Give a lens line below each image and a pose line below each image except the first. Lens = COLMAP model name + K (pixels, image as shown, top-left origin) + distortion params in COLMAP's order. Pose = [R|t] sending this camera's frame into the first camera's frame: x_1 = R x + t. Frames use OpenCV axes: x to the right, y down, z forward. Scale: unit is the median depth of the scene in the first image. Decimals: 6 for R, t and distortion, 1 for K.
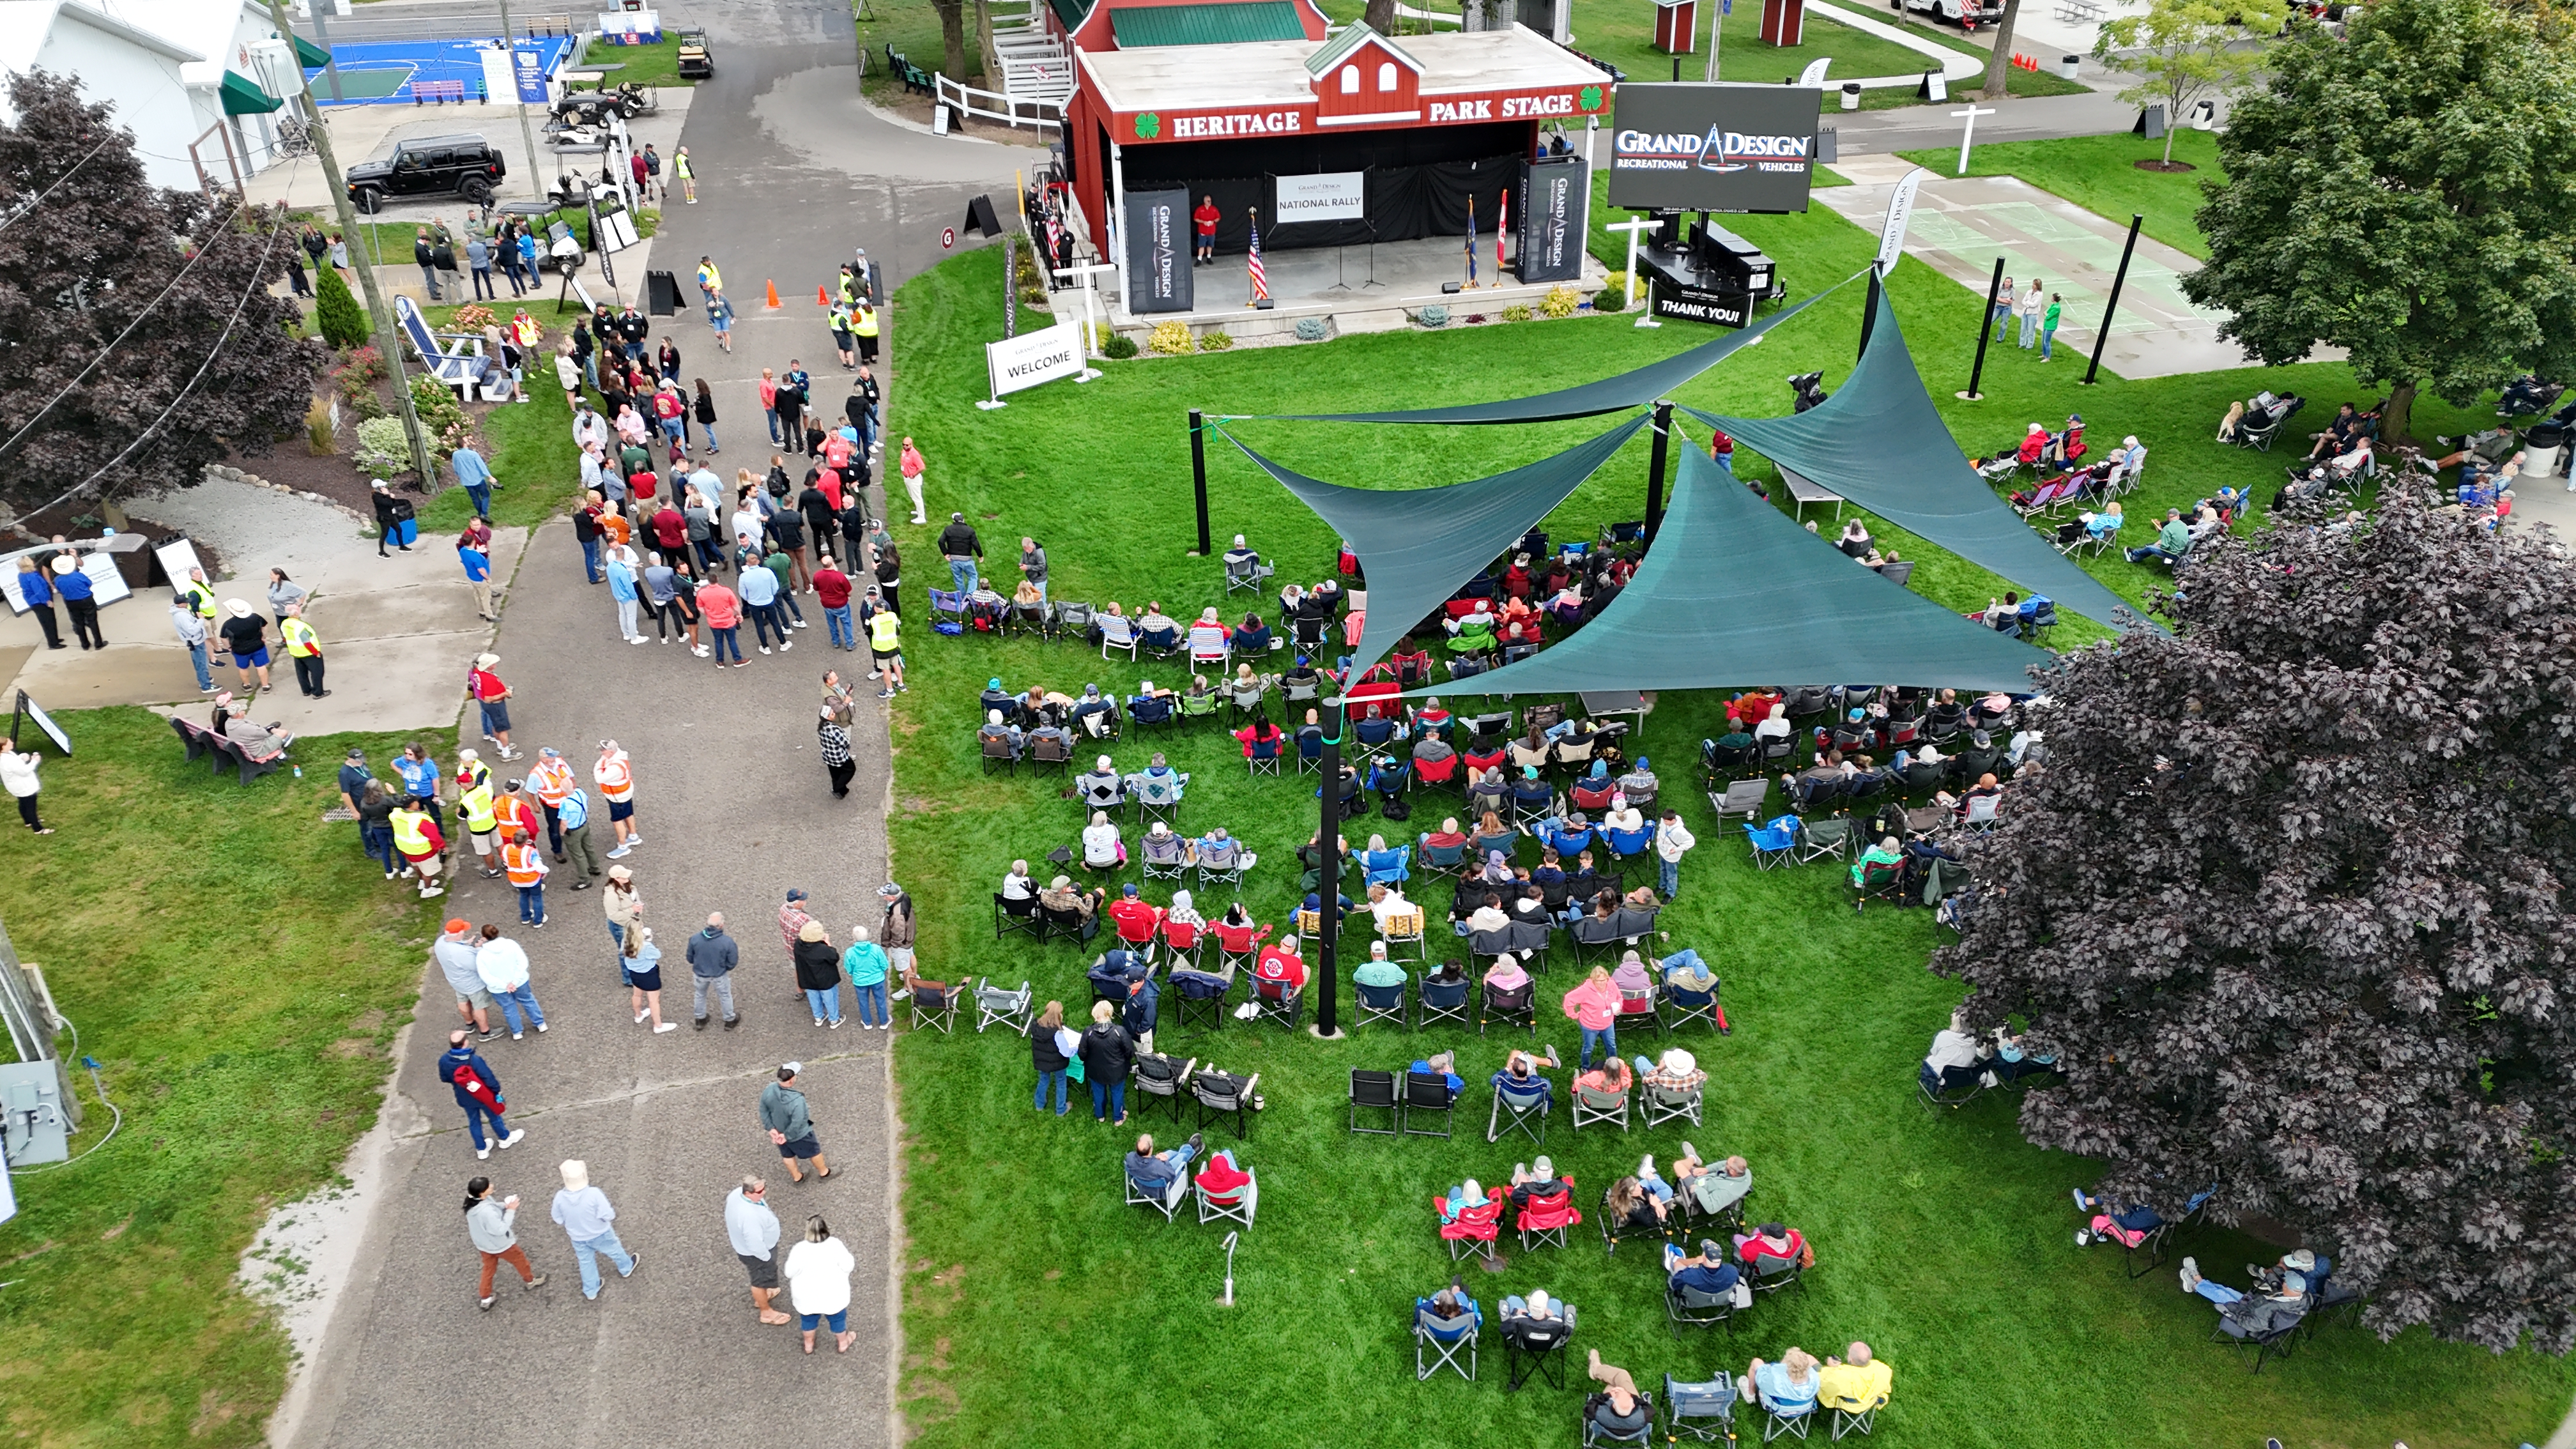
lens RADIAL K [[1788.9, 0, 1288.0], [0, 1788.9, 724.5], [0, 0, 1]] dist [0.002956, -0.002261]
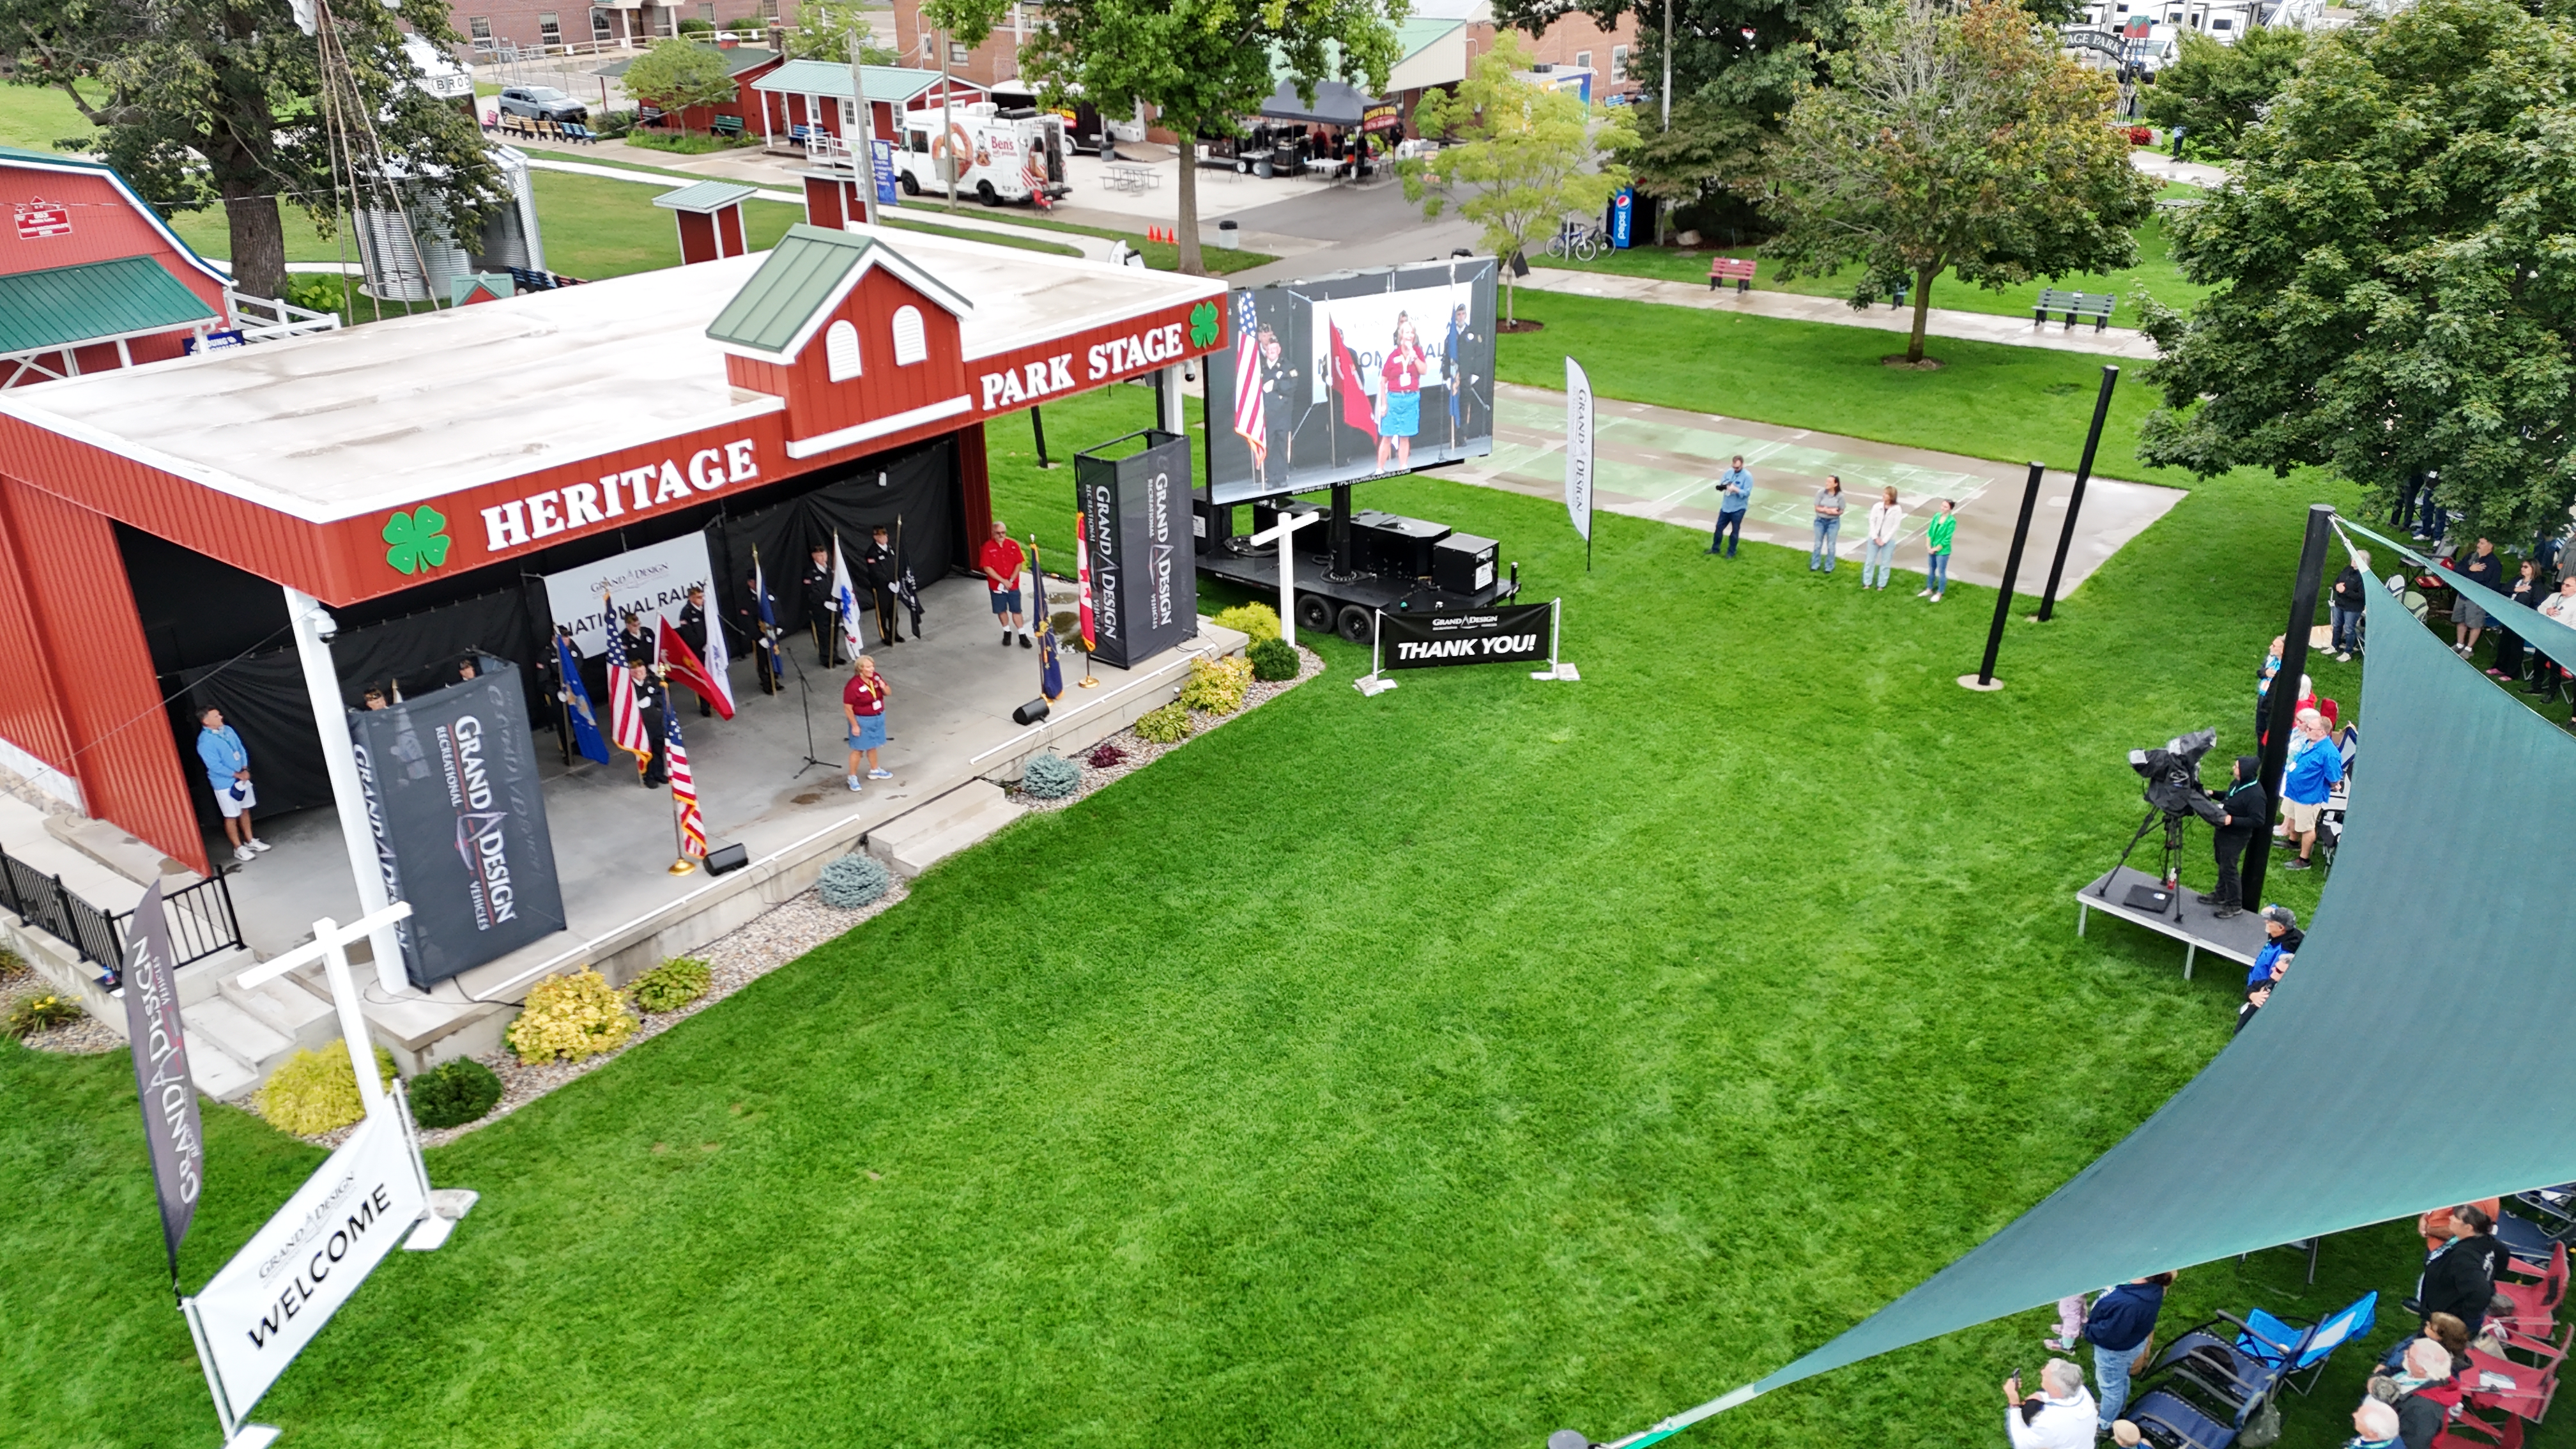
lens RADIAL K [[1788.9, 0, 1288.0], [0, 1788.9, 724.5], [0, 0, 1]] dist [0.002956, -0.002261]
pose [[0.761076, -0.261251, 0.593726, -0.166538], [0.324852, 0.945765, -0.000261, -0.227769], [-0.561457, 0.193072, 0.804667, 0.574647]]
